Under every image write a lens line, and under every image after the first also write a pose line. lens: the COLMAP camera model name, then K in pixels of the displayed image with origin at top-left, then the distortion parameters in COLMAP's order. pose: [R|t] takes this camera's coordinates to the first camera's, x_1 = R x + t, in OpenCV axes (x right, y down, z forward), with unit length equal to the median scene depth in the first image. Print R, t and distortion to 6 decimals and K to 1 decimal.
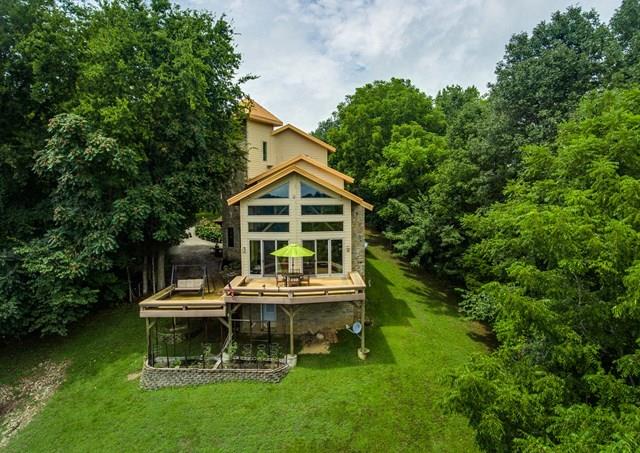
lens RADIAL K [[365.0, 0, 329.3], [0, 365.0, 227.6], [0, 0, 1]] dist [-0.003021, -0.000125]
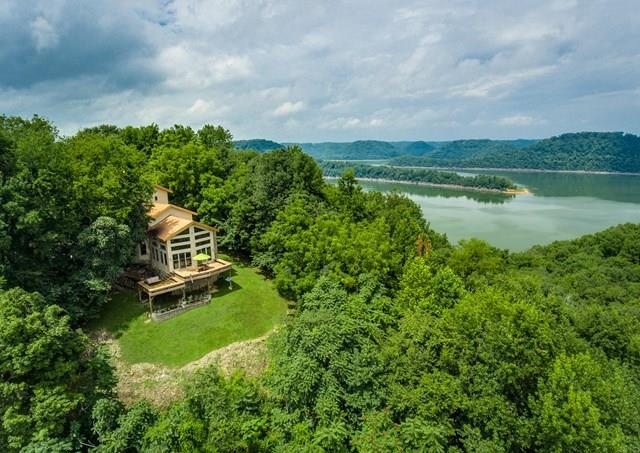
lens RADIAL K [[365.0, 0, 329.3], [0, 365.0, 227.6], [0, 0, 1]] dist [-0.003021, -0.000125]
pose [[0.705905, -0.148607, 0.692541, -1.061390], [0.040758, 0.984645, 0.169743, -0.467248], [-0.707133, -0.091595, 0.701123, -1.226589]]
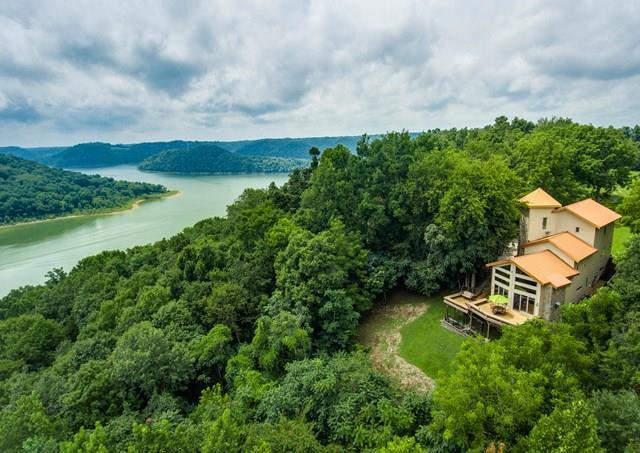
lens RADIAL K [[365.0, 0, 329.3], [0, 365.0, 227.6], [0, 0, 1]] dist [-0.003021, -0.000125]
pose [[0.420753, 0.188752, -0.887322, 1.222812], [-0.023830, 0.980077, 0.197183, -0.694177], [0.906862, -0.061820, 0.416868, -0.766916]]
